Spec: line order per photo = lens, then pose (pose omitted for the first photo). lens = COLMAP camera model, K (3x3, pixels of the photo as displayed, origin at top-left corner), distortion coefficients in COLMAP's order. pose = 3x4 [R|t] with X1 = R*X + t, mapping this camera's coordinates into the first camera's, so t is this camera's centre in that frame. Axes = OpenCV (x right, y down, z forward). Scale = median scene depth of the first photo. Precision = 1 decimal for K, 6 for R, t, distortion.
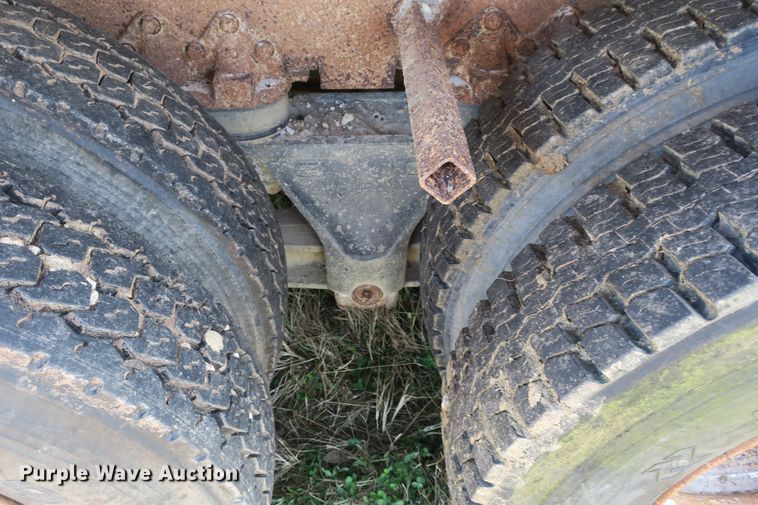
lens RADIAL K [[587.2, 0, 379.0], [0, 587.2, 252.5], [0, 0, 1]] dist [-0.002305, -0.001569]
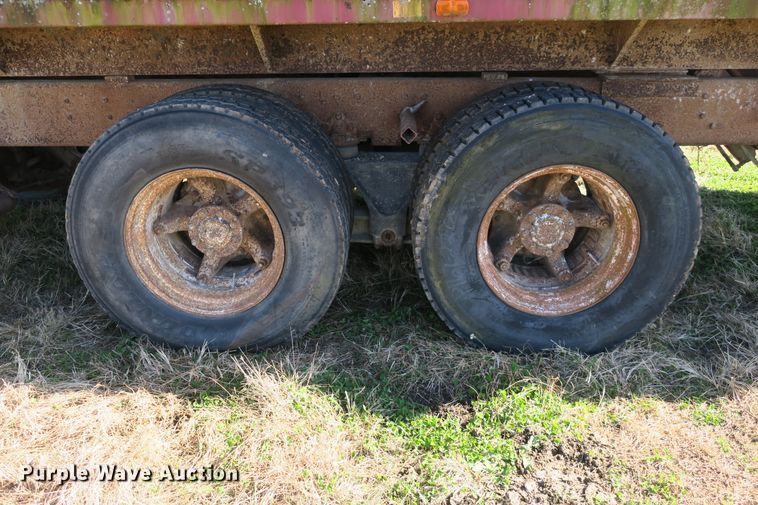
lens RADIAL K [[587.2, 0, 379.0], [0, 587.2, 252.5], [0, 0, 1]] dist [-0.002305, -0.001569]
pose [[0.997240, 0.013253, -0.073055, 0.130901], [-0.037901, 0.936950, -0.347401, 1.099855], [0.063844, 0.349211, 0.934867, -1.260297]]
